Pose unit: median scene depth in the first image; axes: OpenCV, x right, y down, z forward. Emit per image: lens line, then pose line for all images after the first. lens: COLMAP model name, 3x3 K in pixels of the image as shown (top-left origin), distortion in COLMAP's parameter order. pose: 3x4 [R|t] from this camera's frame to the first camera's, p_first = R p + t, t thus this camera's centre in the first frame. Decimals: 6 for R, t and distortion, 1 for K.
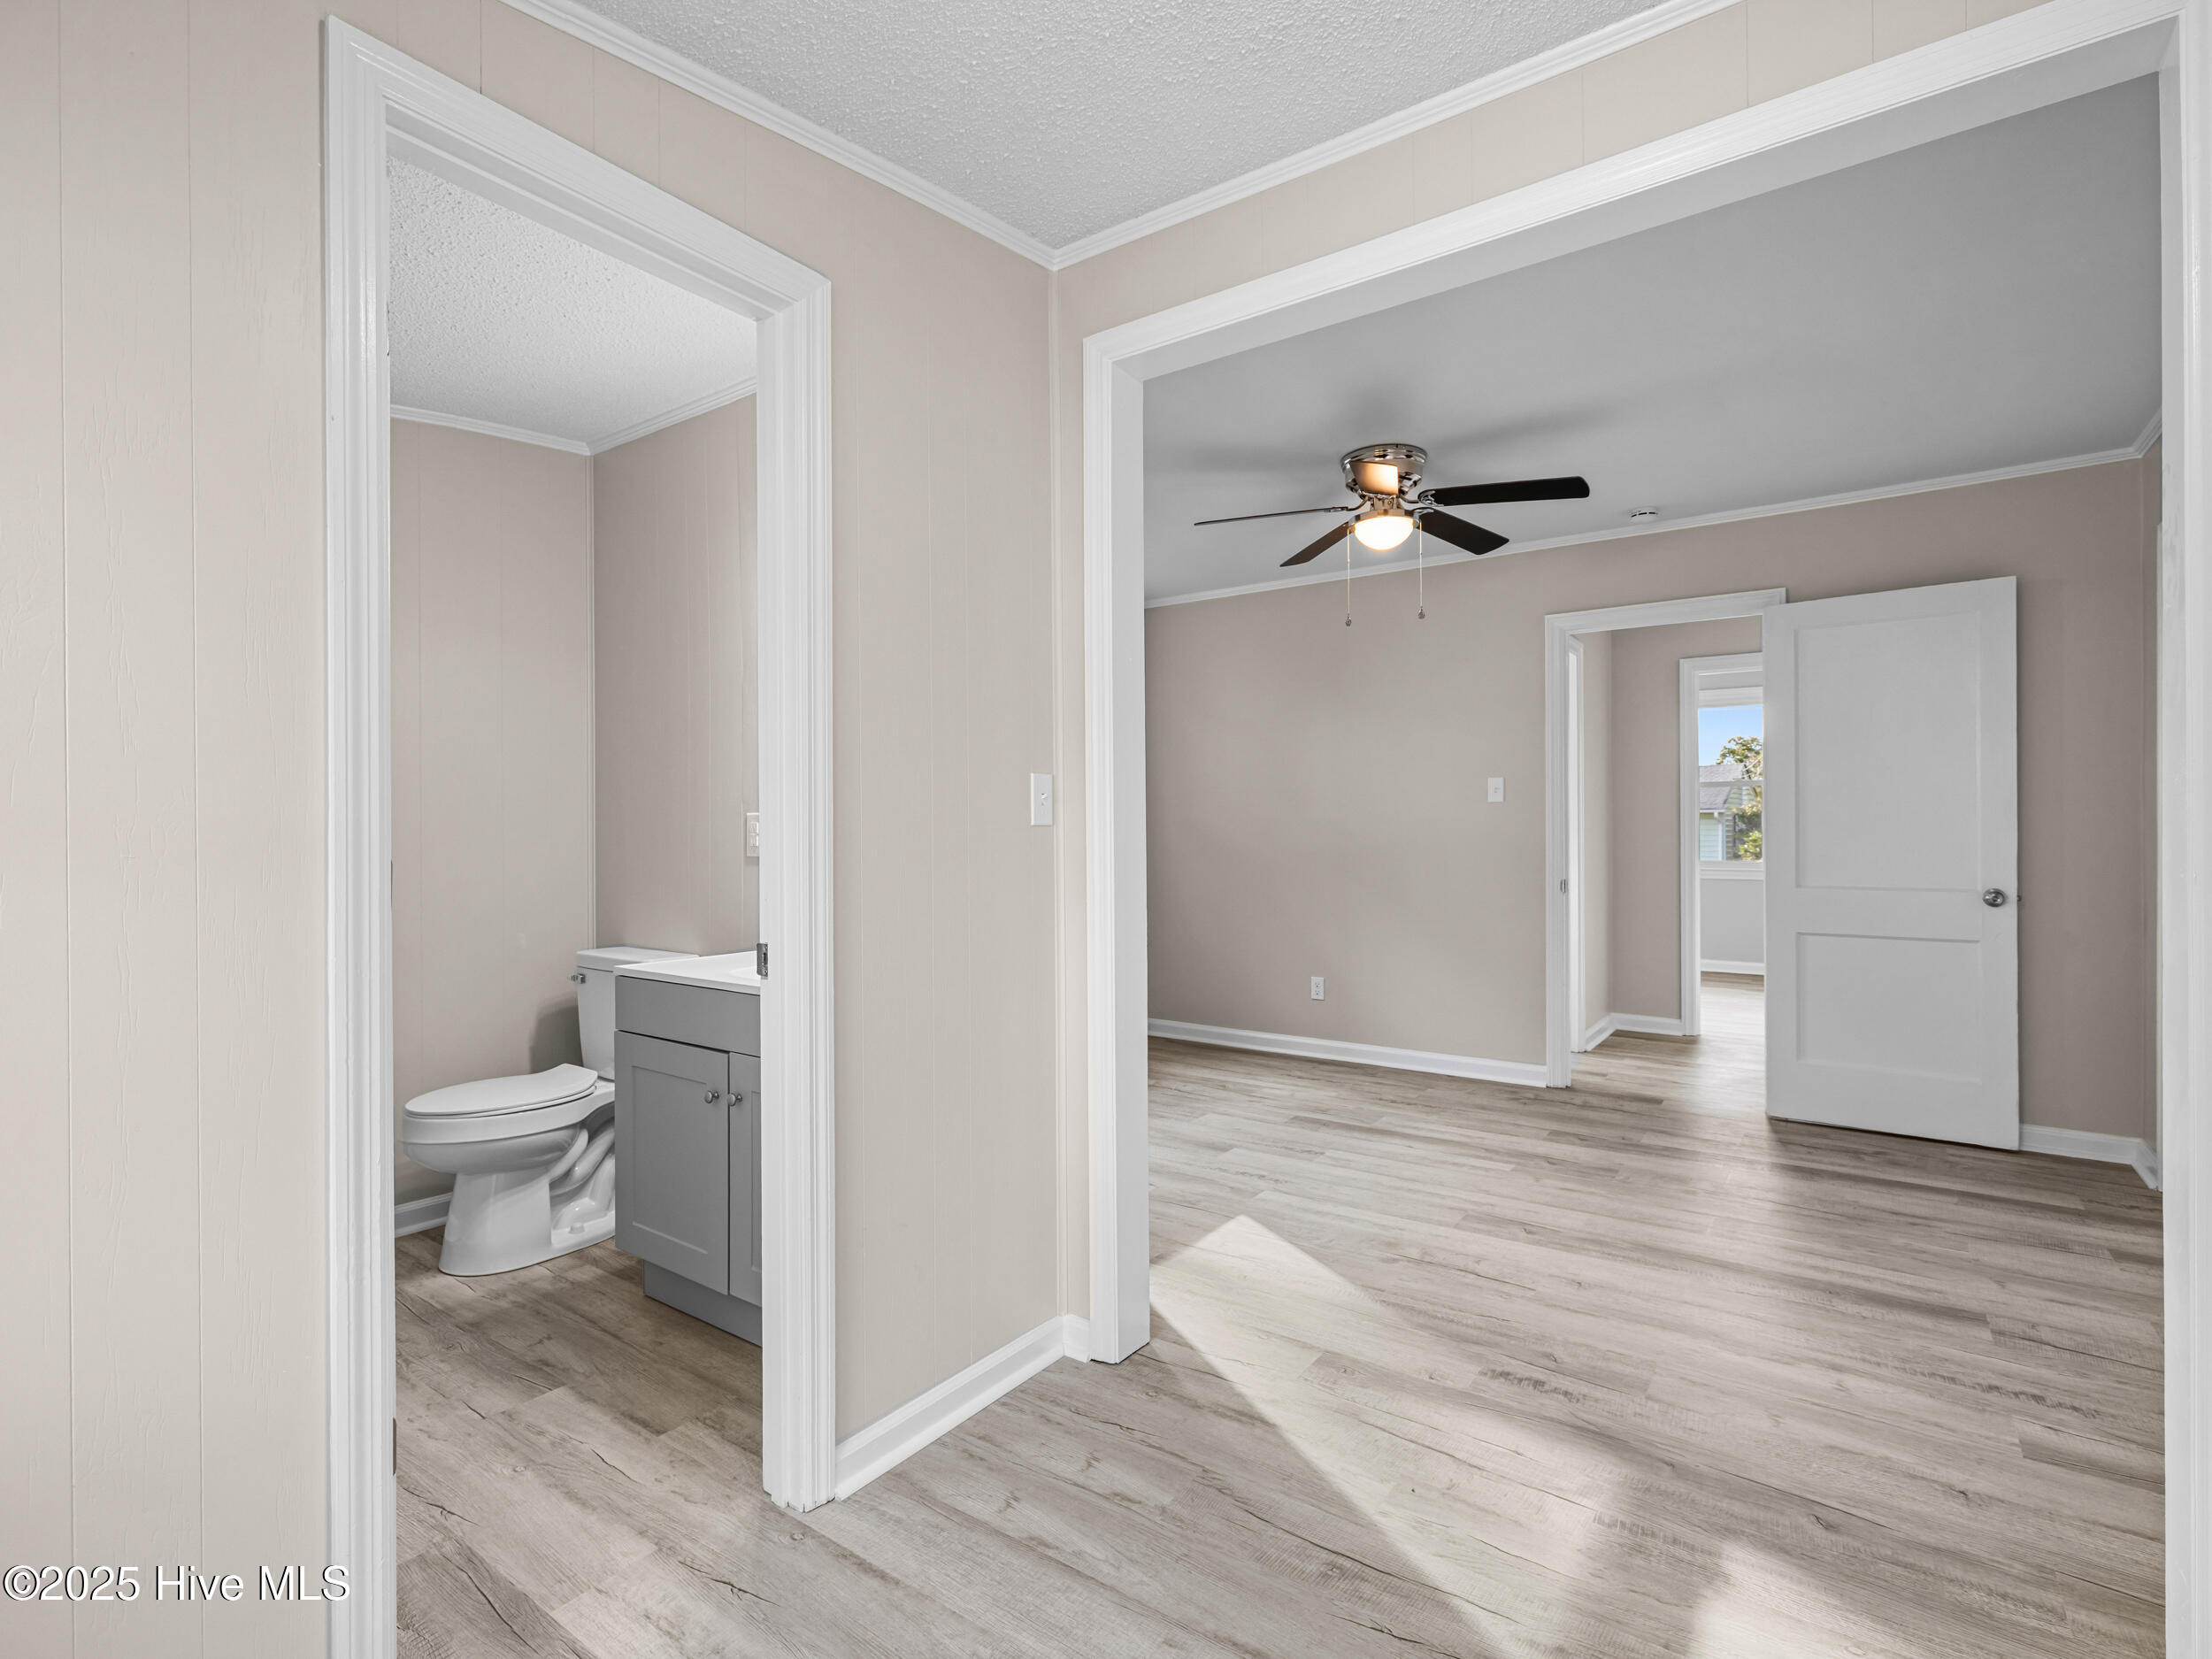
lens RADIAL K [[1049.4, 0, 1096.7], [0, 1049.4, 827.7], [0, 0, 1]] dist [-0.000963, 0.001222]
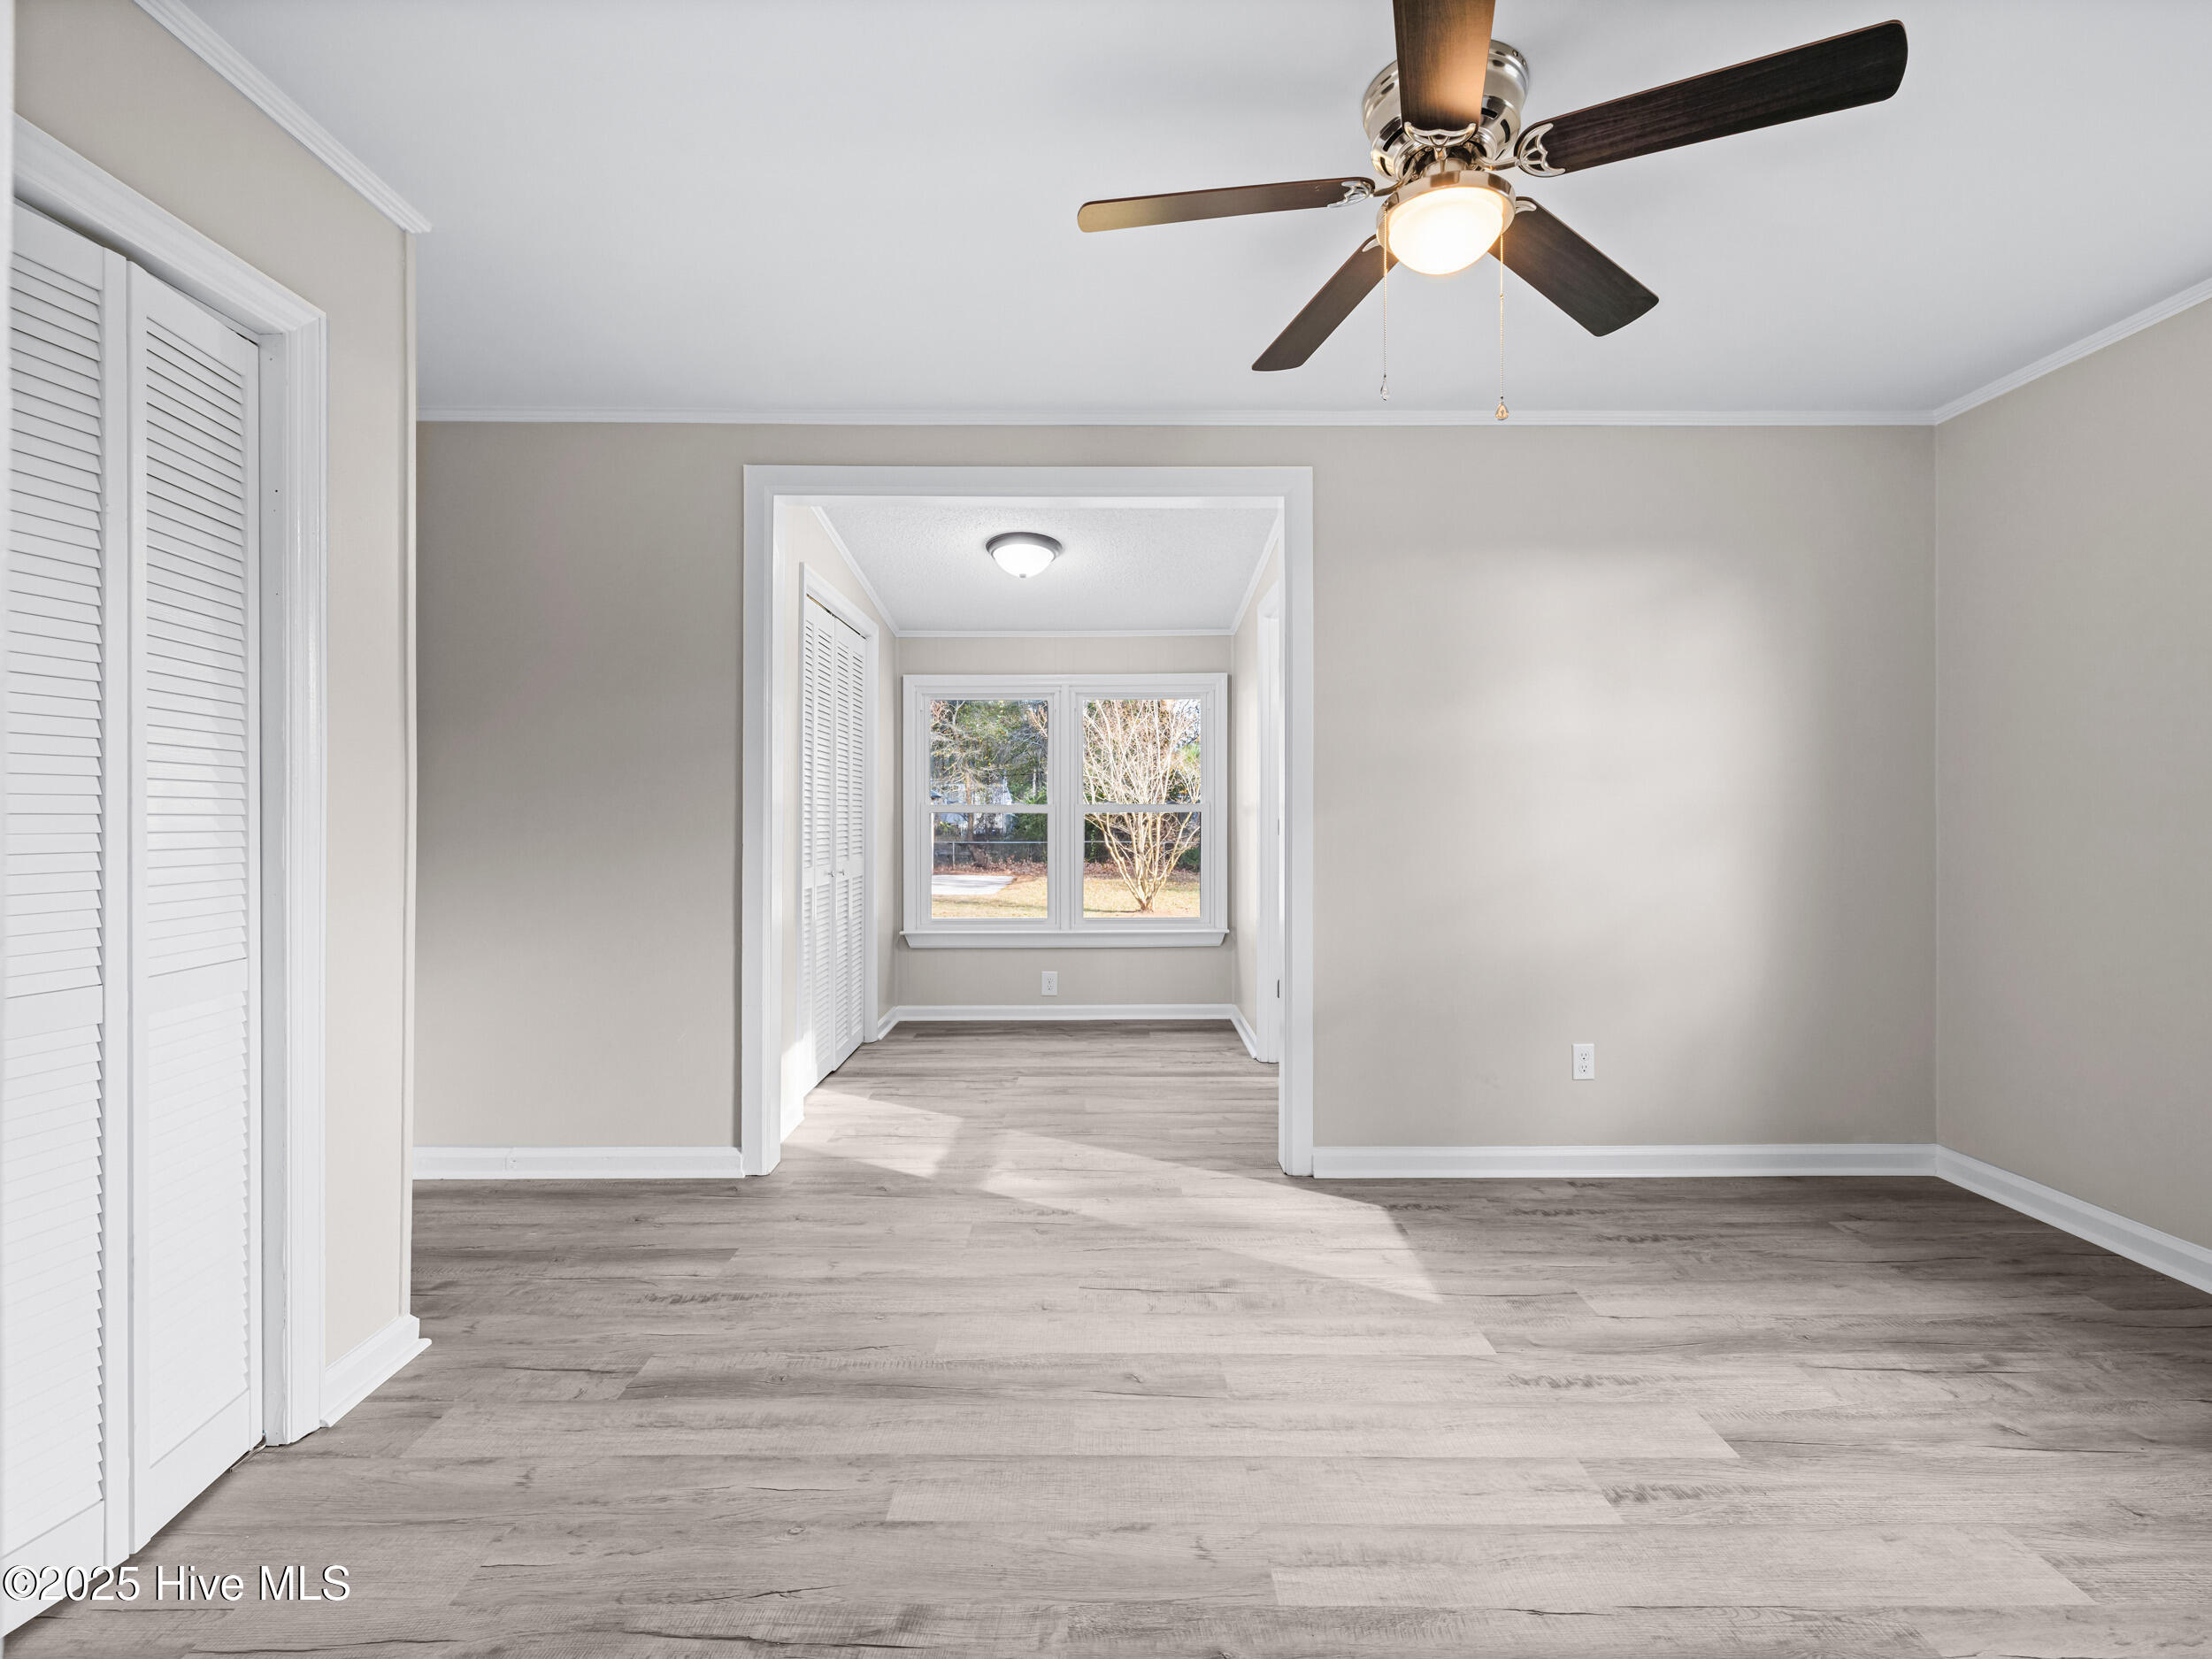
lens RADIAL K [[1049.4, 0, 1098.3], [0, 1049.4, 820.1], [0, 0, 1]] dist [-0.000963, 0.001222]
pose [[-0.807866, 0.009017, -0.589297, 1.033571], [0.005403, 0.999954, 0.007893, 0.003953], [0.589341, 0.003192, -0.807878, 1.907700]]
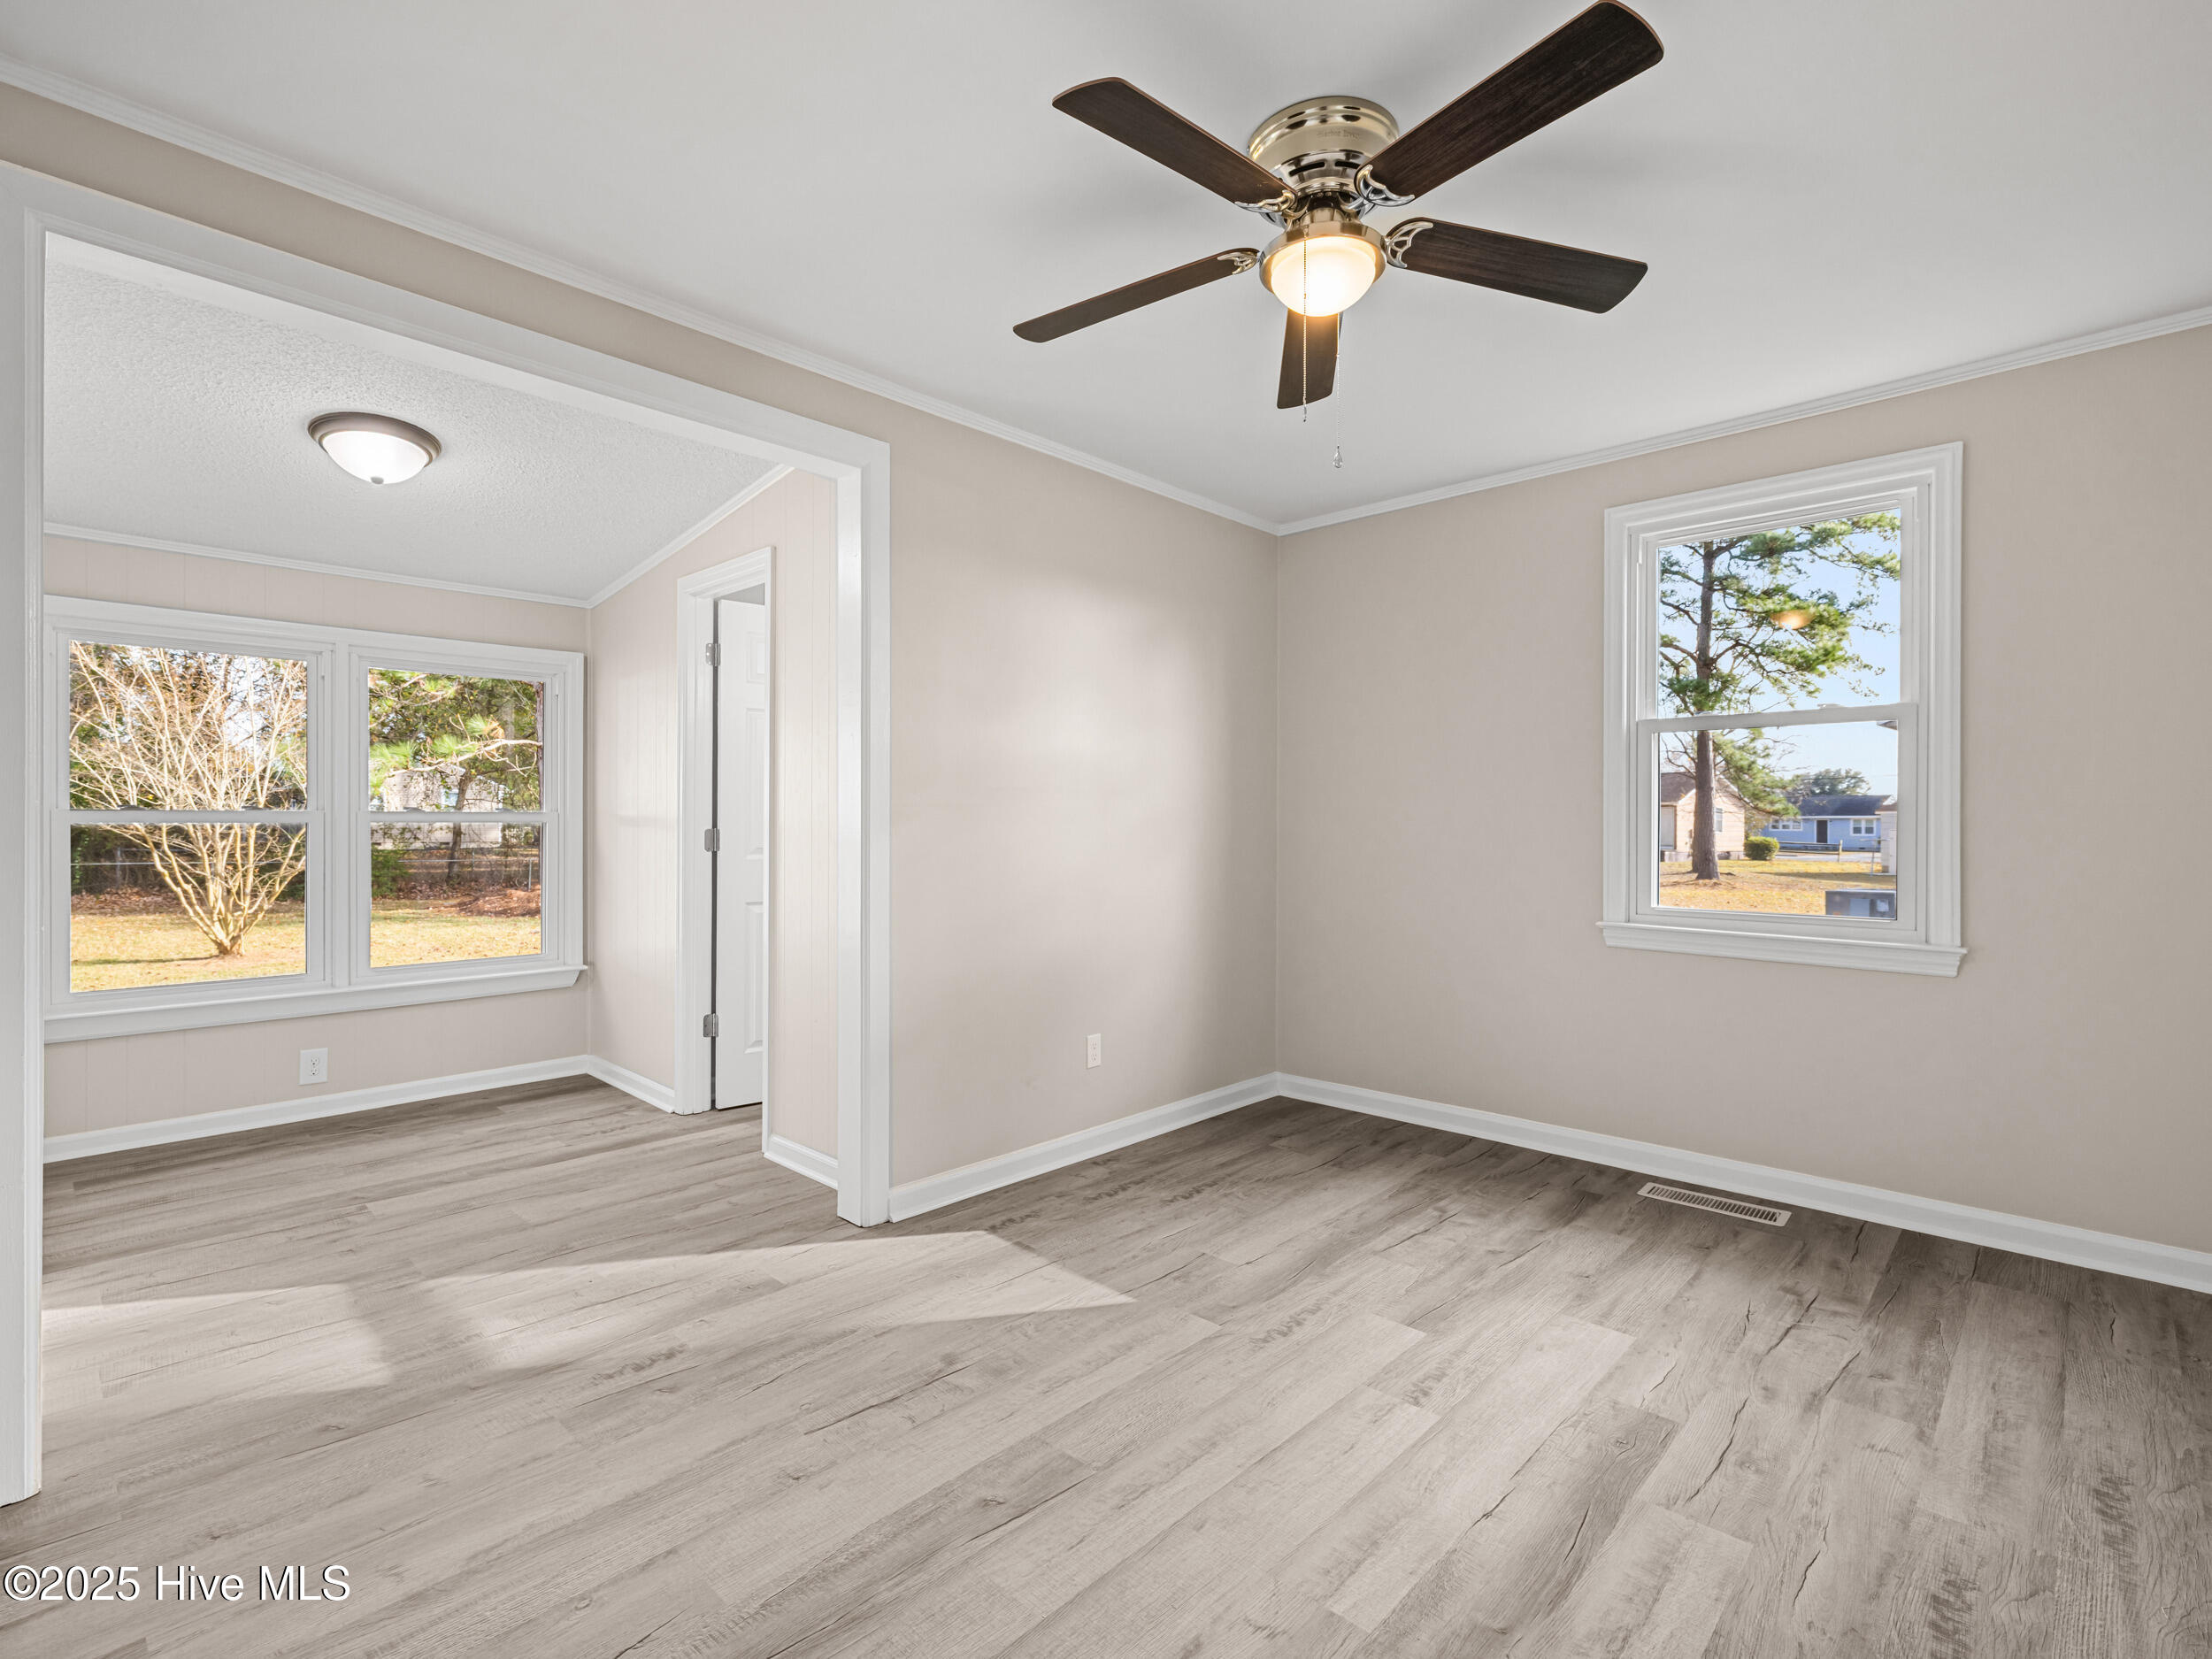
lens RADIAL K [[1049.4, 0, 1106.6], [0, 1049.4, 834.7], [0, 0, 1]] dist [-0.000963, 0.001222]
pose [[-0.131058, 0.013436, -0.991284, 1.201866], [0.000483, 0.999909, 0.013489, 0.003249], [0.991375, 0.001289, -0.131053, 1.398818]]
